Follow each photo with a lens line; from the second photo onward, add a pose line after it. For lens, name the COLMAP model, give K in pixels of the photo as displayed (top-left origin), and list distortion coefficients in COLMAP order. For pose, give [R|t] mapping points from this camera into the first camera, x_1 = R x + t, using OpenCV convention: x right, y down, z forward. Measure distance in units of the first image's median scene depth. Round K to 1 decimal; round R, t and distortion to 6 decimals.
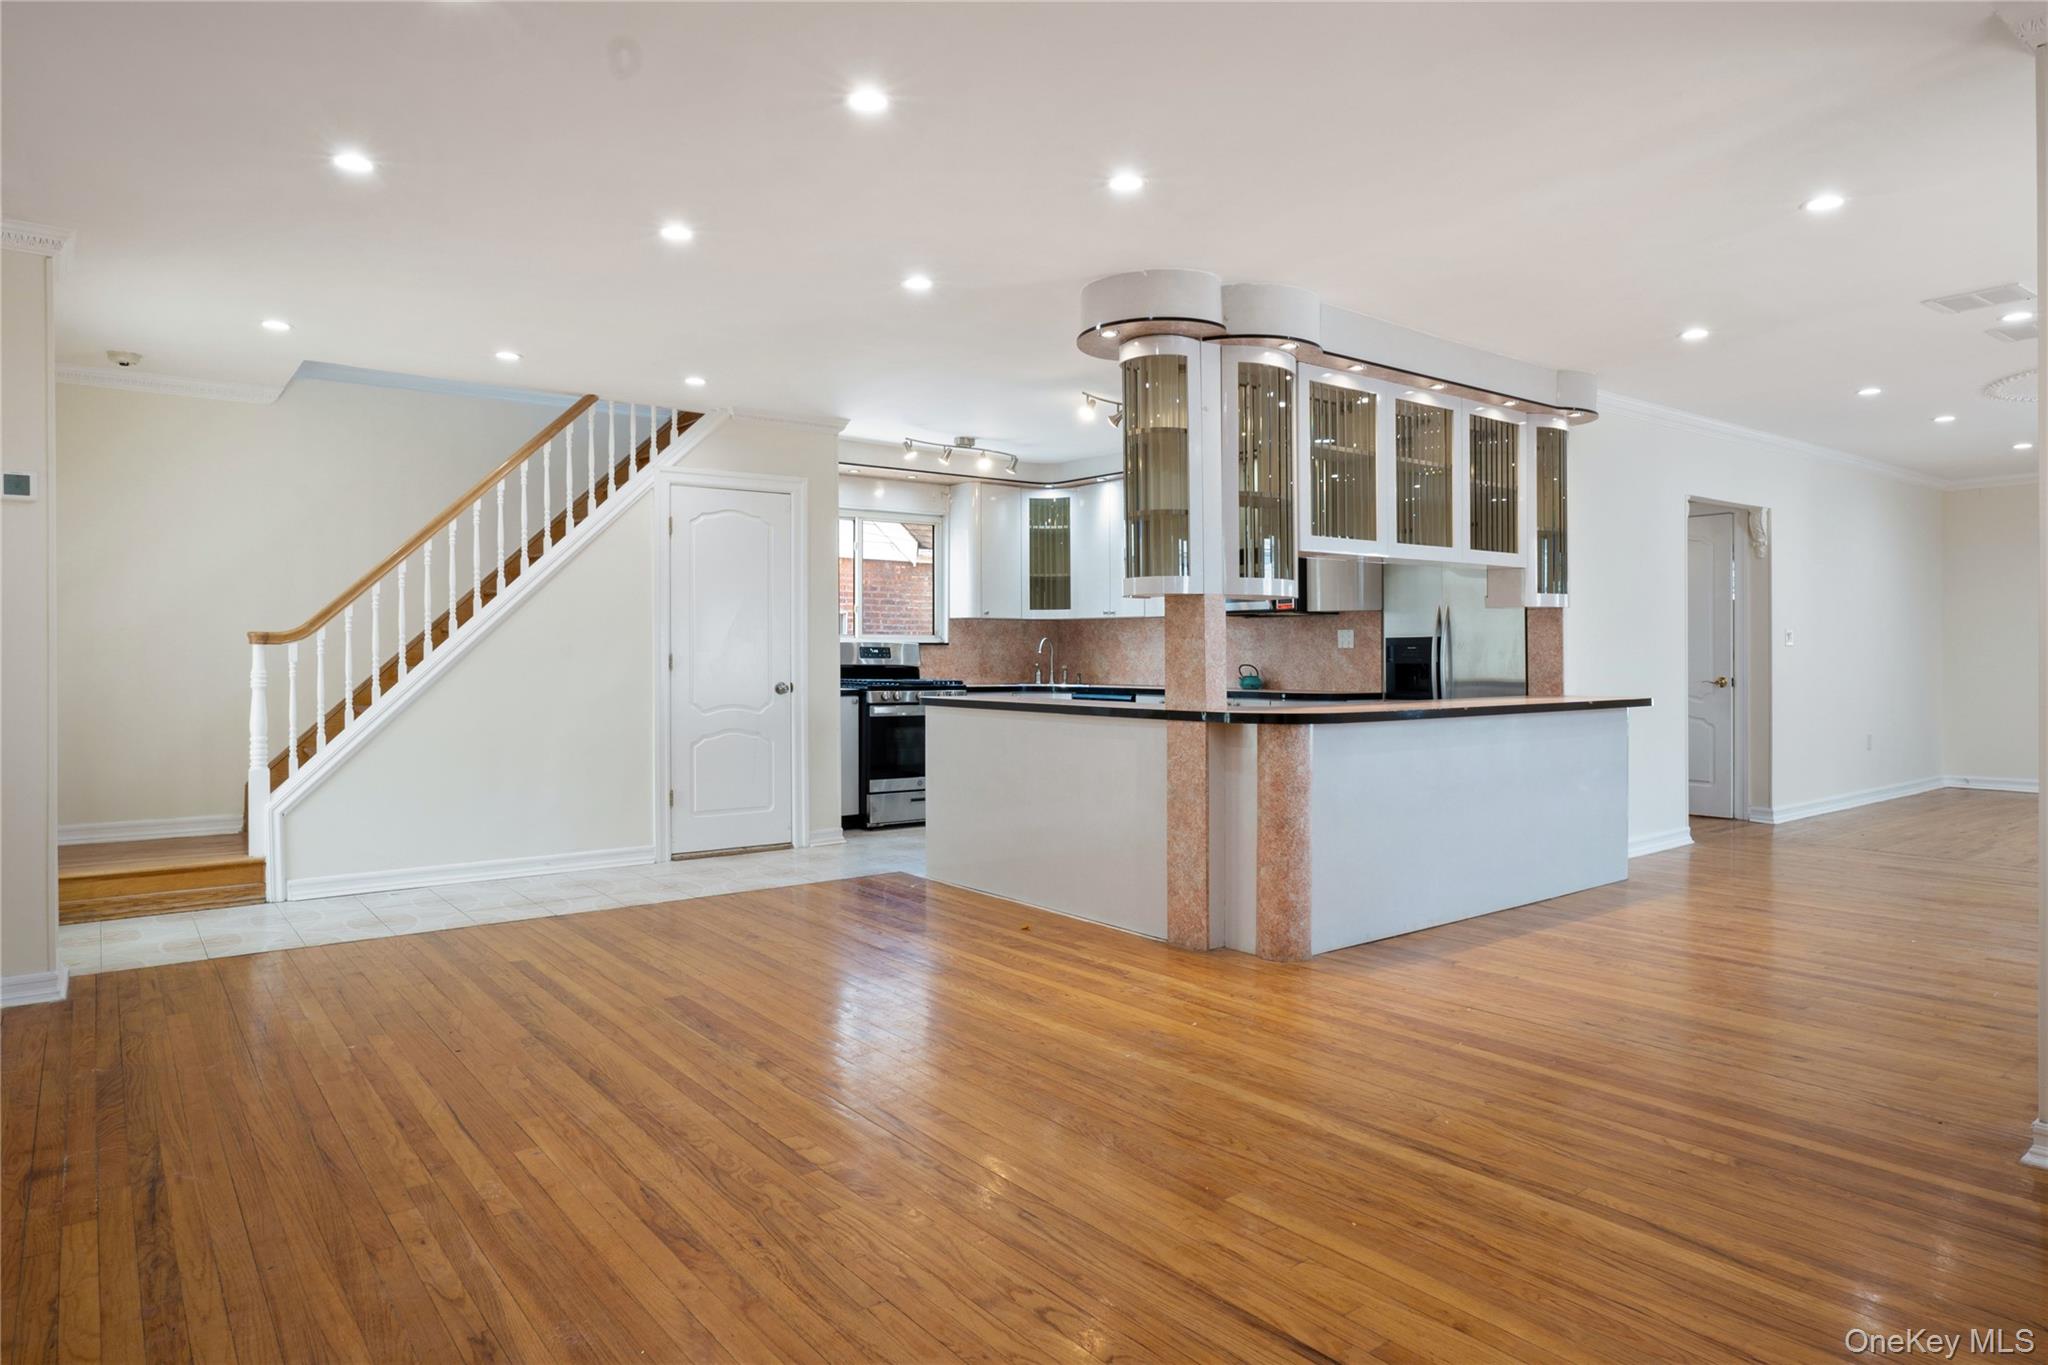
lens RADIAL K [[1210.9, 0, 1023.7], [0, 1210.9, 653.0], [0, 0, 1]] dist [-0.031870, 0.002918]
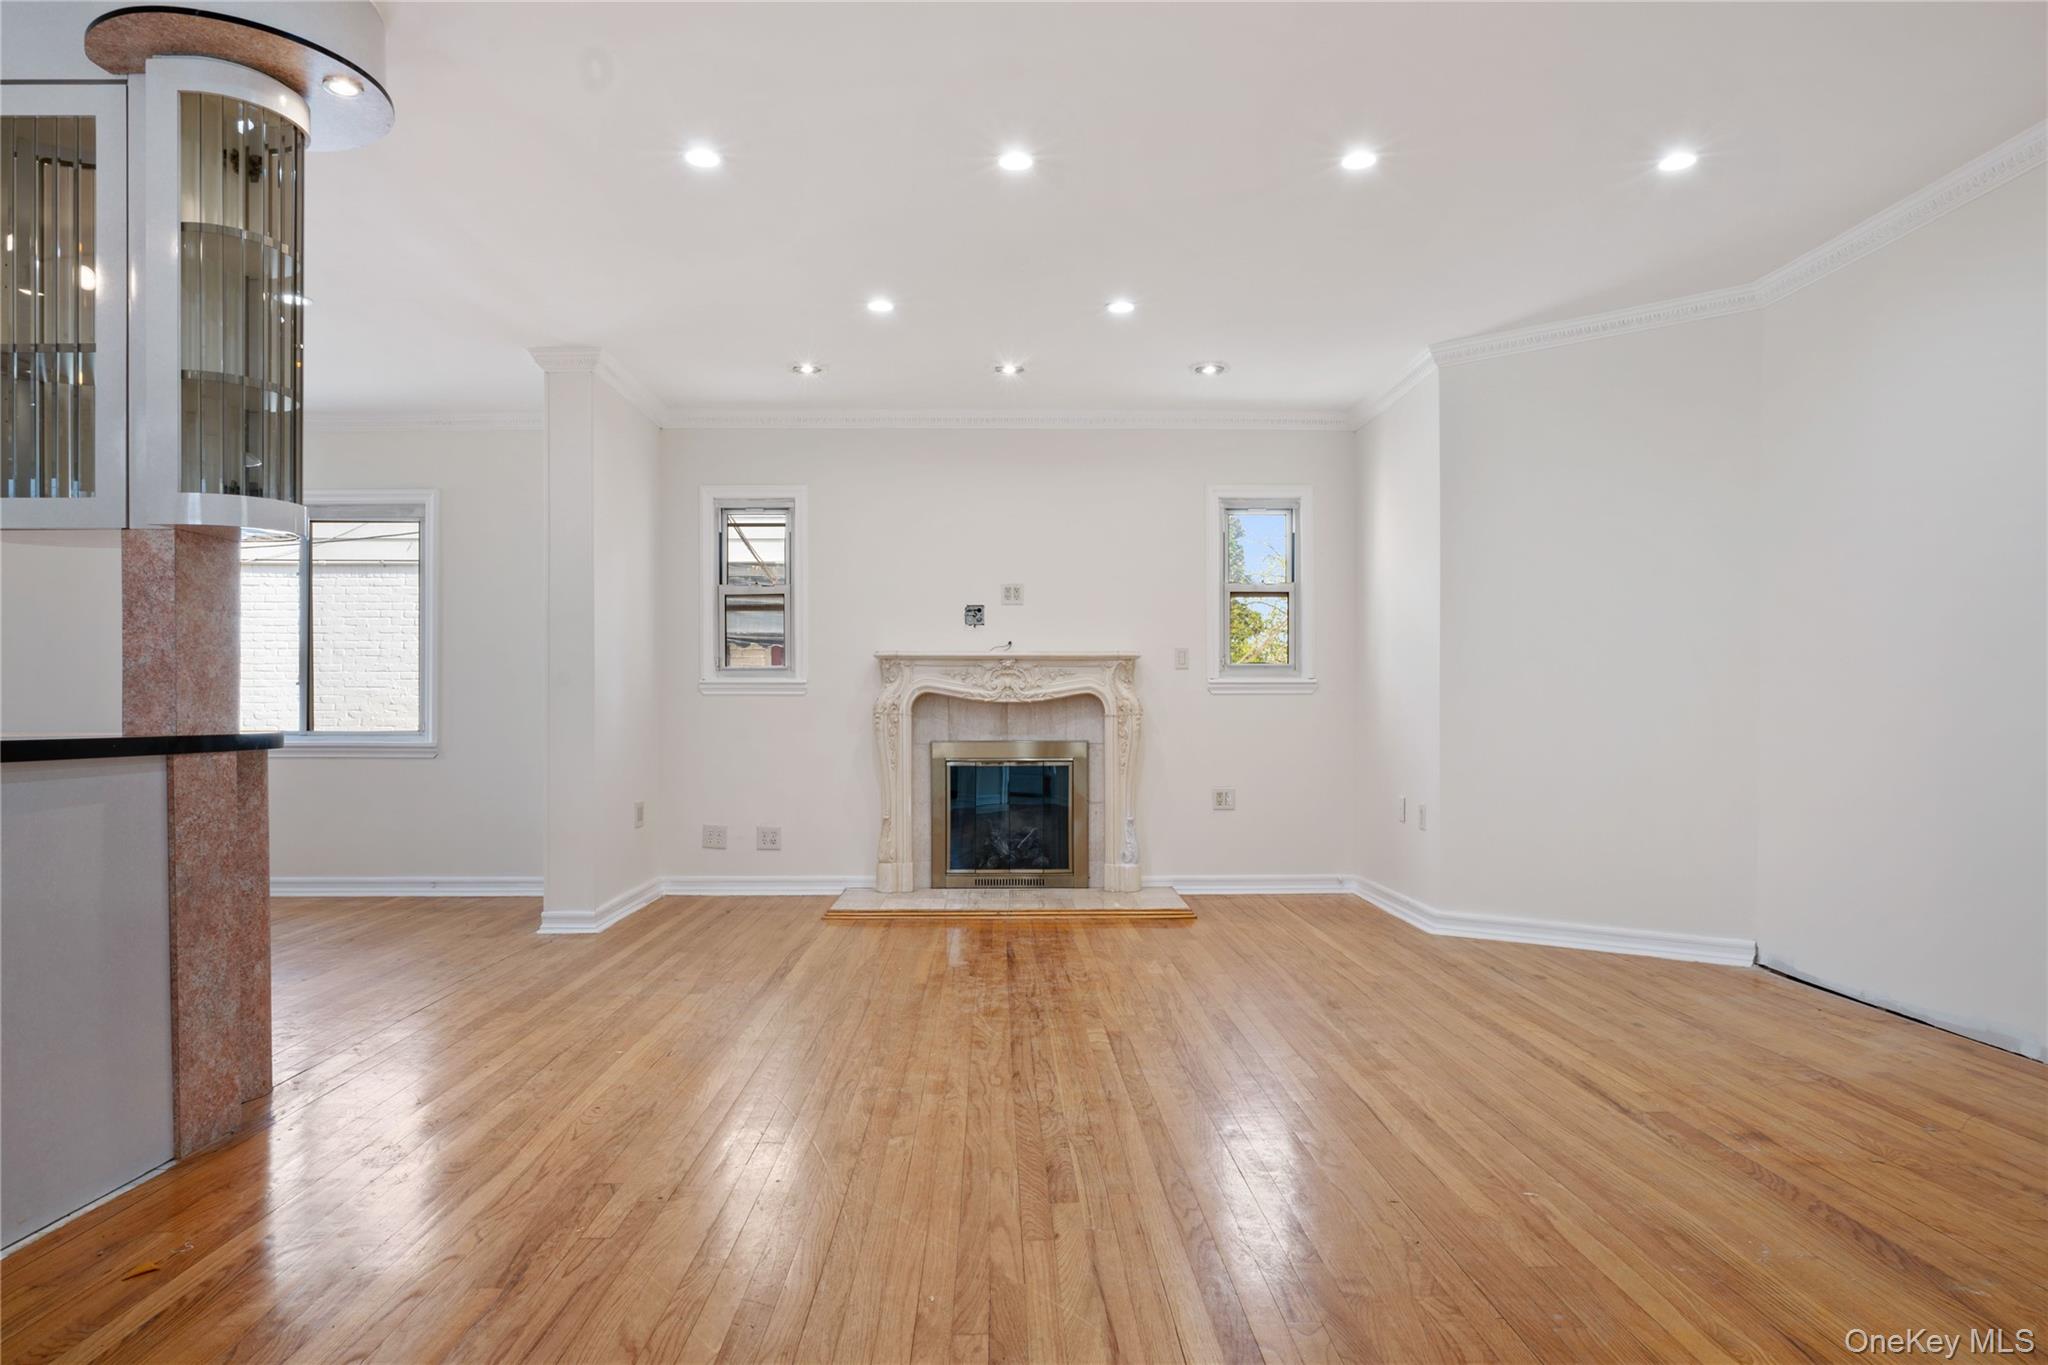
lens RADIAL K [[1226.9, 0, 1023.1], [0, 1226.9, 720.2], [0, 0, 1]] dist [-0.033740, 0.025995]
pose [[-0.804205, 0.002043, 0.594349, -0.521471], [0.002411, 0.999997, -0.000174, 0.041416], [-0.594347, 0.001293, -0.804208, 1.227952]]
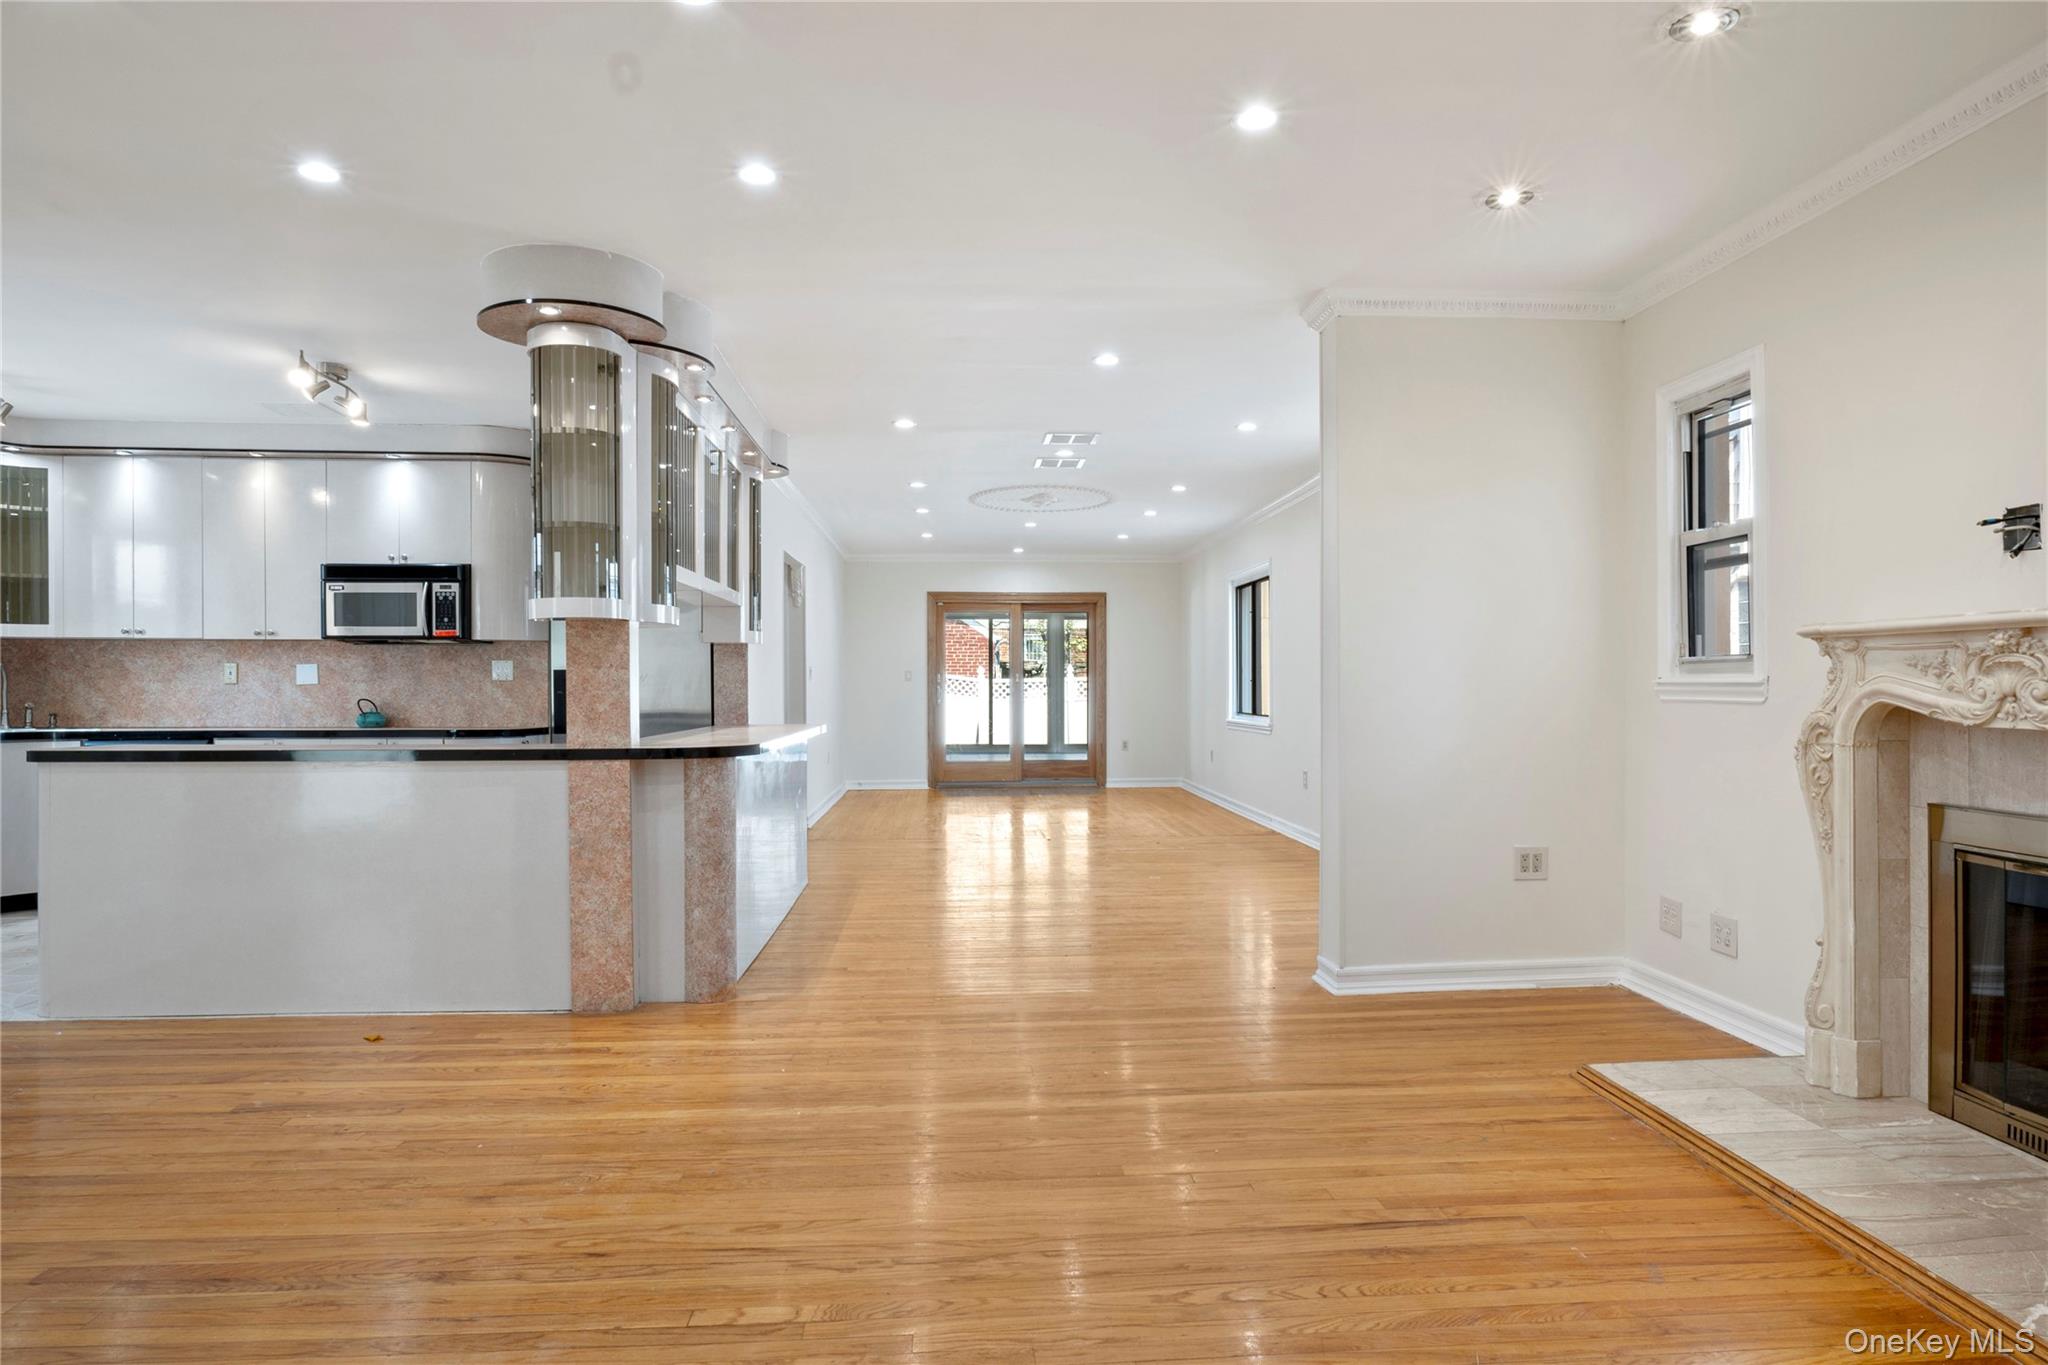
lens RADIAL K [[1197.7, 0, 1024.0], [0, 1197.7, 682.5], [0, 0, 1]] dist [-0.030617, 0.016720]
pose [[0.557726, 0.003305, 0.830018, -0.422423], [-0.000043, 0.999992, -0.003953, 0.002143], [-0.830025, 0.002169, 0.557722, 0.243583]]
